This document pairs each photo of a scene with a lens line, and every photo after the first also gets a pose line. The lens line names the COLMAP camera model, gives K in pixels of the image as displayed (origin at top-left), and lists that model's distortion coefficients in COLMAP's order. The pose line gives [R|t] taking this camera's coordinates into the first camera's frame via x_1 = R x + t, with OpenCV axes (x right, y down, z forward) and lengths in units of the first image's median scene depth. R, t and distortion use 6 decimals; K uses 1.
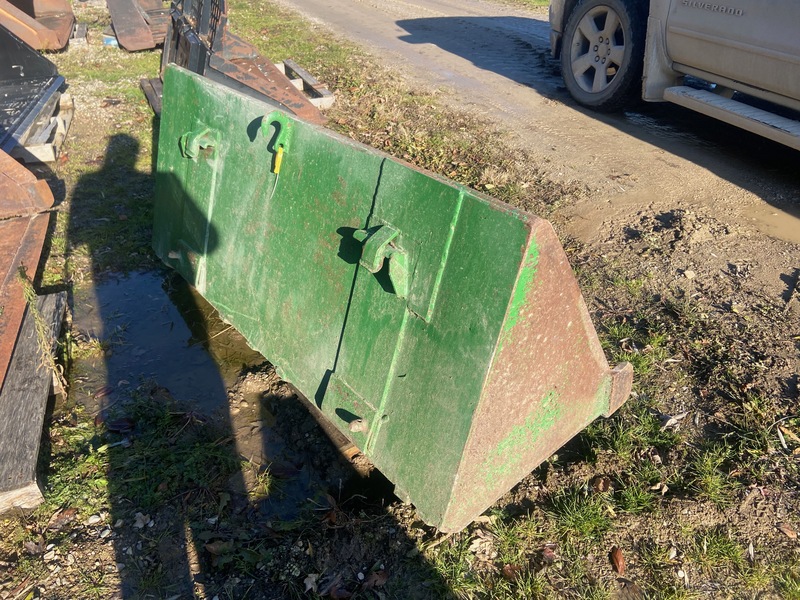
lens RADIAL K [[583.7, 0, 395.7], [0, 583.7, 296.1], [0, 0, 1]] dist [0.128862, -0.157147]
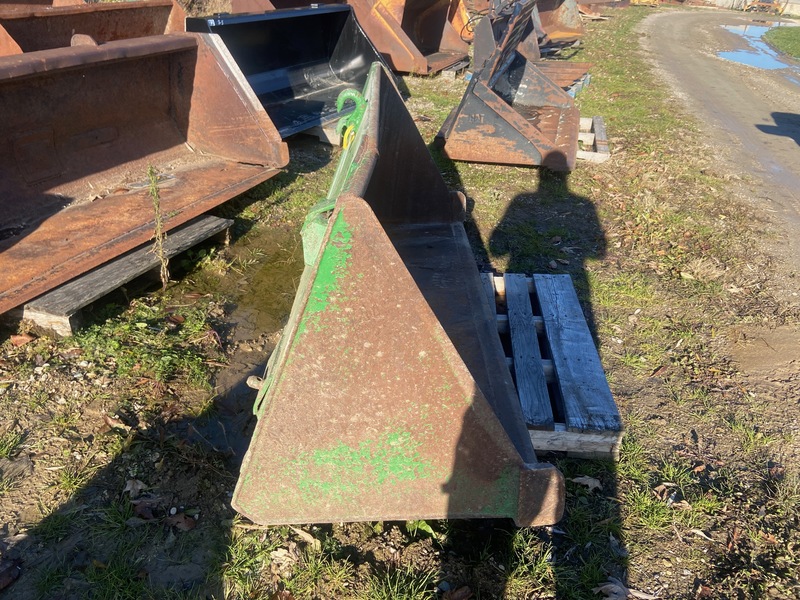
lens RADIAL K [[583.7, 0, 395.7], [0, 583.7, 296.1], [0, 0, 1]] dist [0.128862, -0.157147]
pose [[0.794587, 0.351778, -0.494858, 0.460355], [-0.398880, 0.916933, 0.011341, -0.015578], [0.457741, 0.188377, 0.868900, 0.176251]]
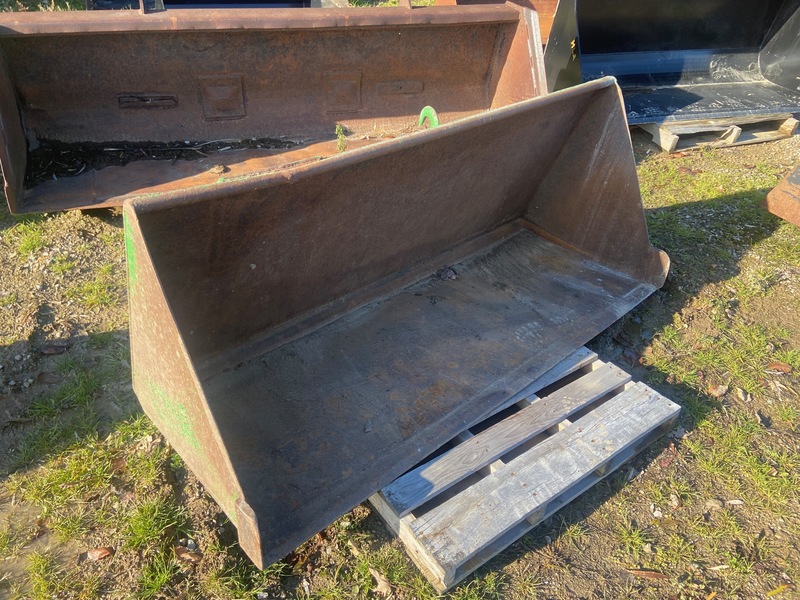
lens RADIAL K [[583.7, 0, 395.7], [0, 583.7, 296.1], [0, 0, 1]] dist [0.128862, -0.157147]
pose [[0.076285, 0.628041, -0.774432, 0.740135], [-0.617186, 0.639758, 0.458029, -0.505001], [0.783110, 0.443029, 0.436422, 0.601840]]
